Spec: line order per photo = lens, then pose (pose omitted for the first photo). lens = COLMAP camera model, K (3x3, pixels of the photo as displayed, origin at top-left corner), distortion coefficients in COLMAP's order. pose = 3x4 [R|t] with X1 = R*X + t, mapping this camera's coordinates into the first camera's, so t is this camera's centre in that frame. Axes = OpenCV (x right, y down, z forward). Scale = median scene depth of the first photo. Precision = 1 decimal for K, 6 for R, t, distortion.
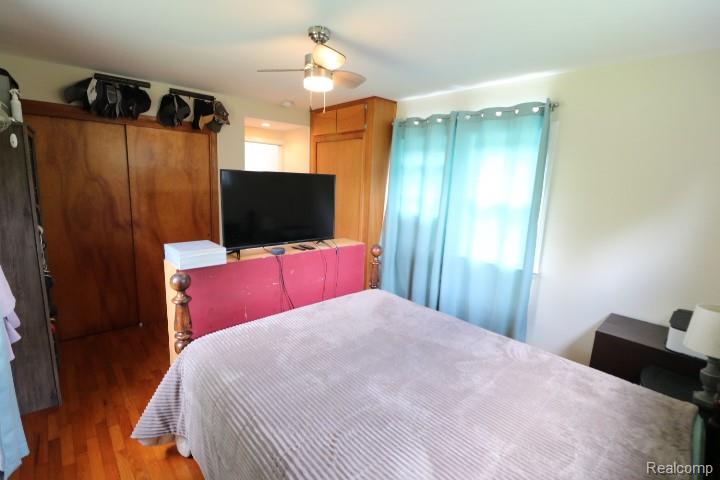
lens RADIAL K [[331.1, 0, 360.0], [0, 331.1, 240.0], [0, 0, 1]] dist [0.001048, -0.015582]
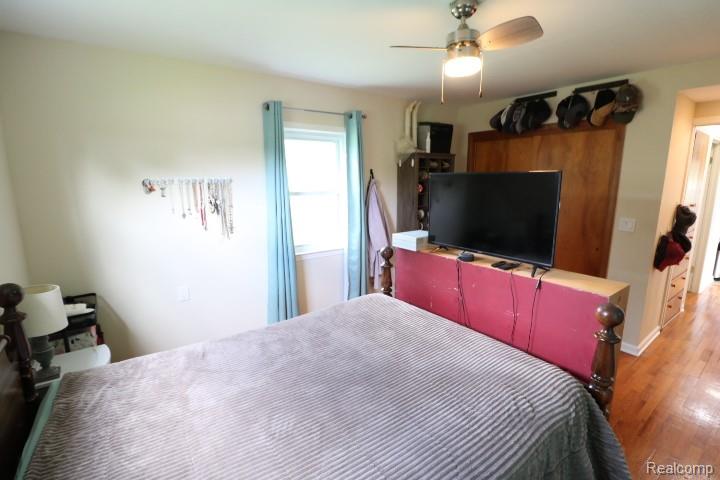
lens RADIAL K [[331.1, 0, 360.0], [0, 331.1, 240.0], [0, 0, 1]] dist [0.001048, -0.015582]
pose [[-0.114349, 0.147789, -0.982386, 0.512833], [-0.174233, 0.970562, 0.166290, -0.087114], [0.978042, 0.190180, -0.085233, 0.571230]]
